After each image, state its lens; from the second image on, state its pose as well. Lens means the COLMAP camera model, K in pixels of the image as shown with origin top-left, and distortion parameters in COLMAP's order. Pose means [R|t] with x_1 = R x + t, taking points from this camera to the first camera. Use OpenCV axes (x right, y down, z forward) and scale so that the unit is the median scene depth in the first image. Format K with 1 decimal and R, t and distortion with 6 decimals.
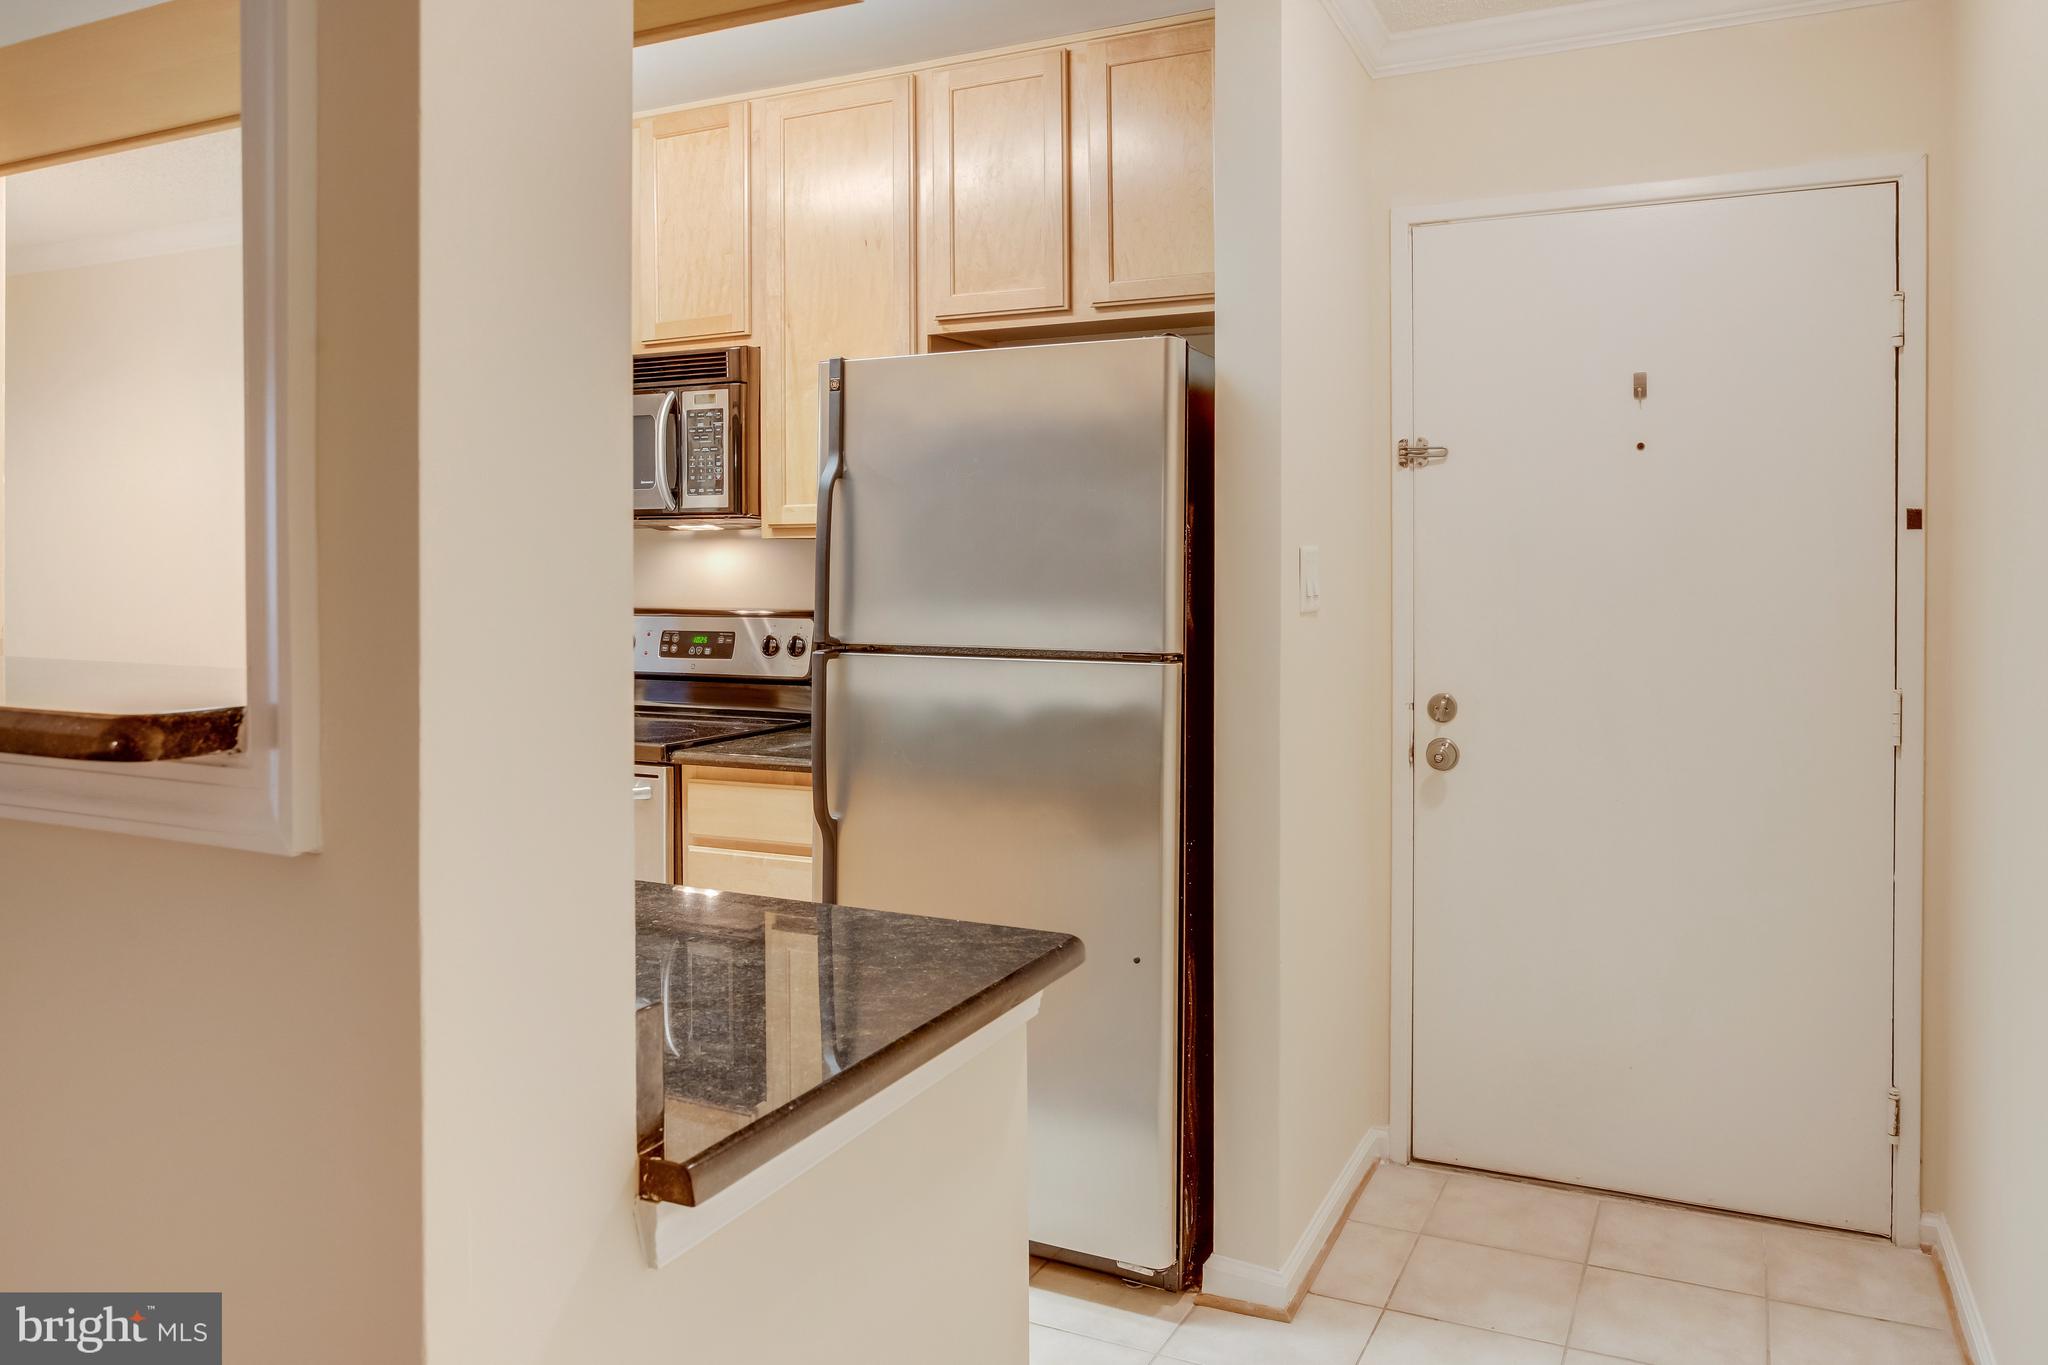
lens RADIAL K [[1438.6, 0, 1030.4], [0, 1438.6, 581.2], [0, 0, 1]] dist [-0.007879, -0.001054]
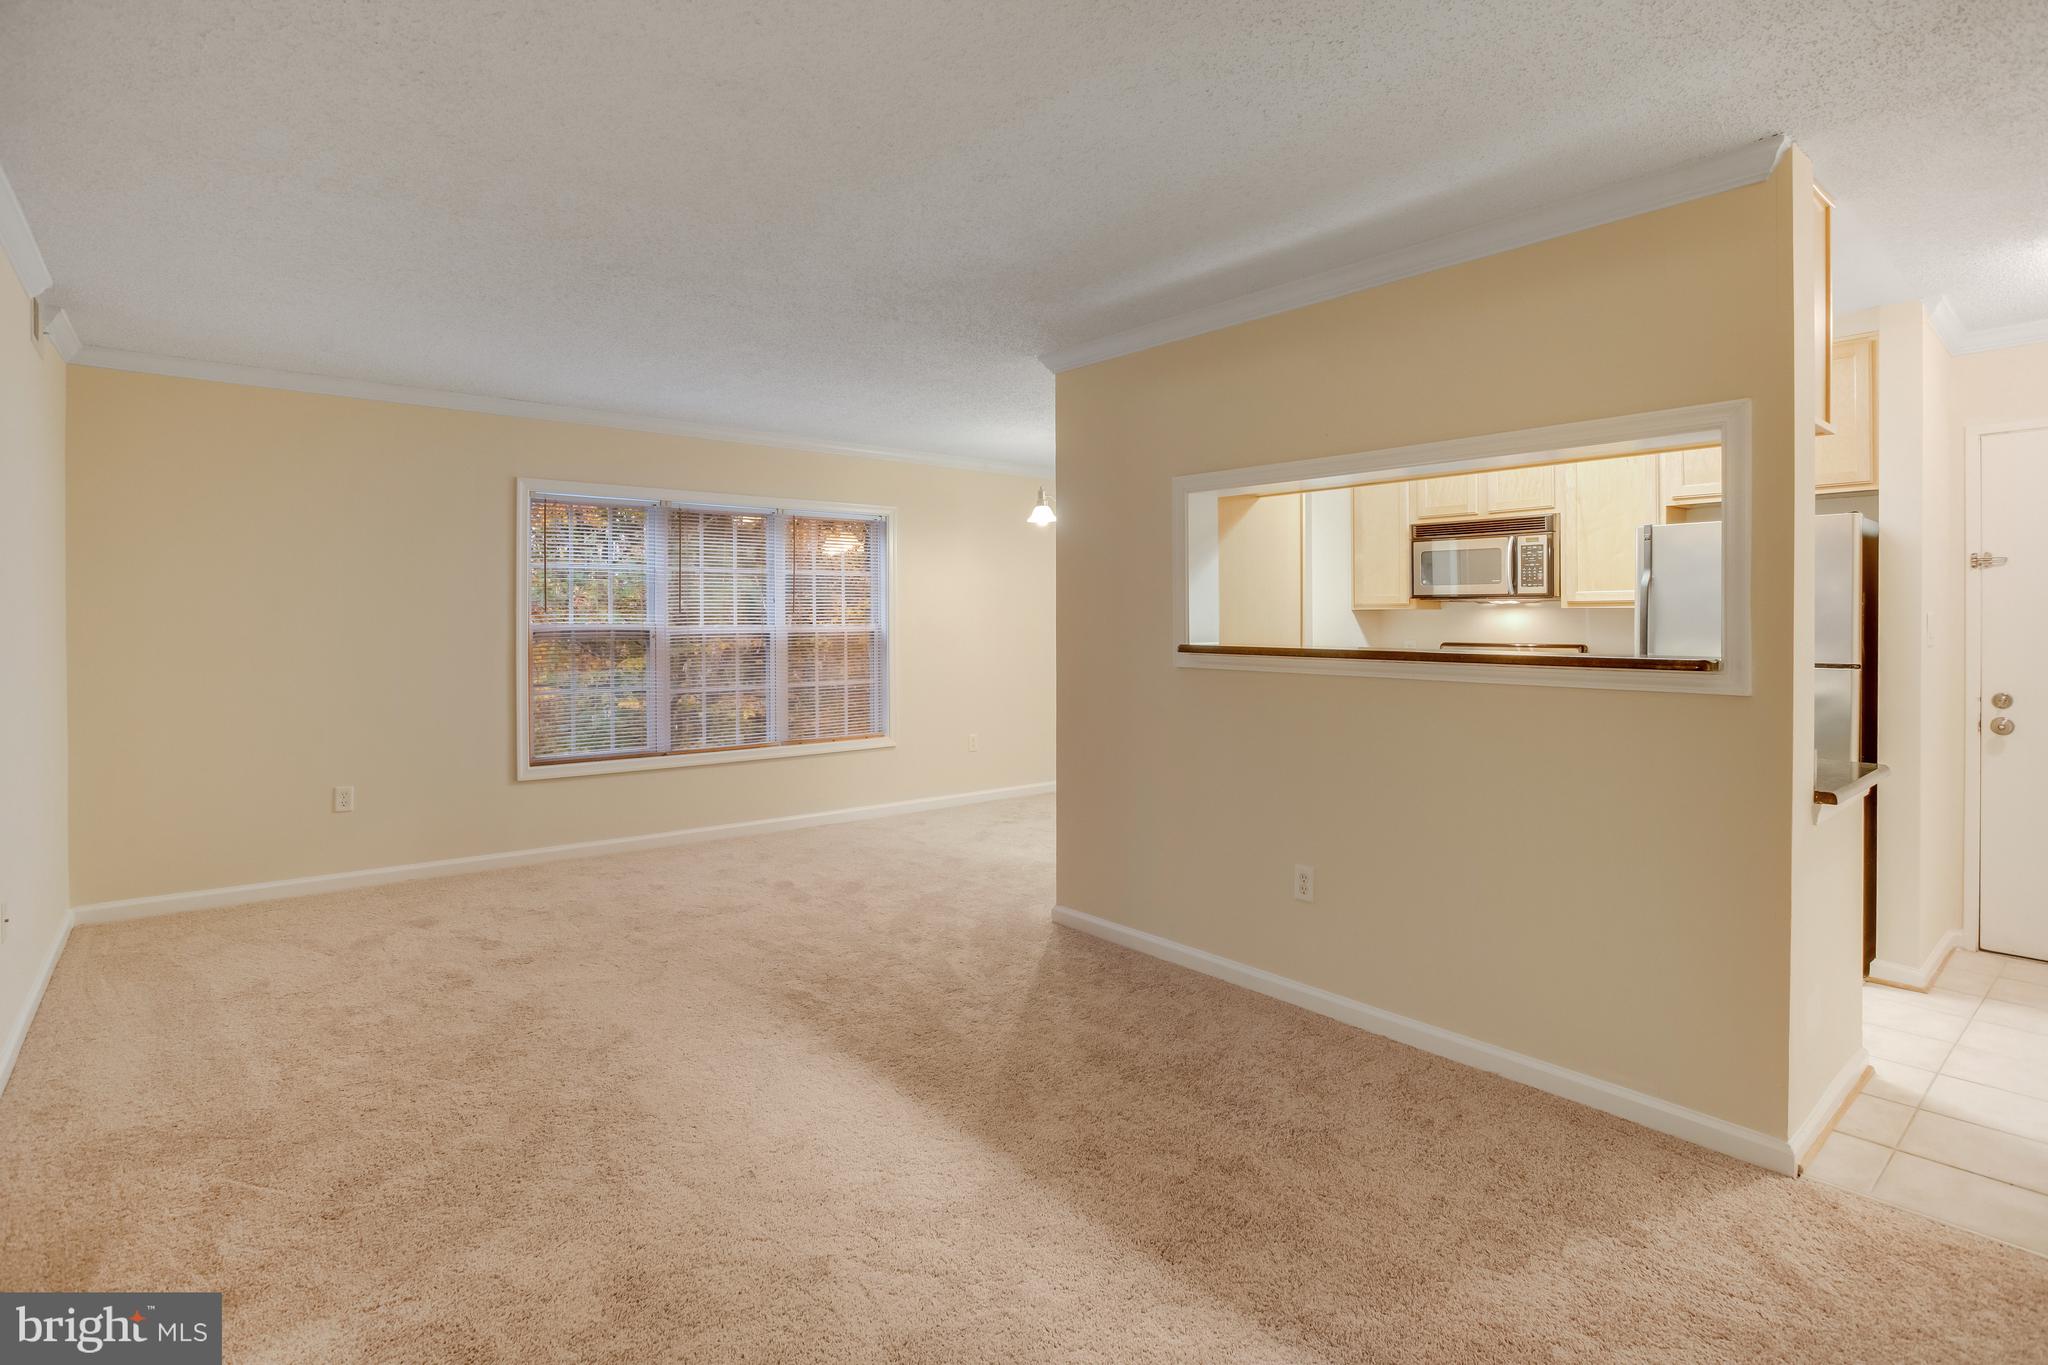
lens RADIAL K [[1016.7, 0, 1036.3], [0, 1016.7, 627.5], [0, 0, 1]] dist [-0.036141, 0.025009]
pose [[0.921298, 0.003783, -0.388838, -0.343361], [-0.005203, 0.999983, -0.002598, 0.005378], [0.388822, 0.004417, 0.921302, -0.641043]]
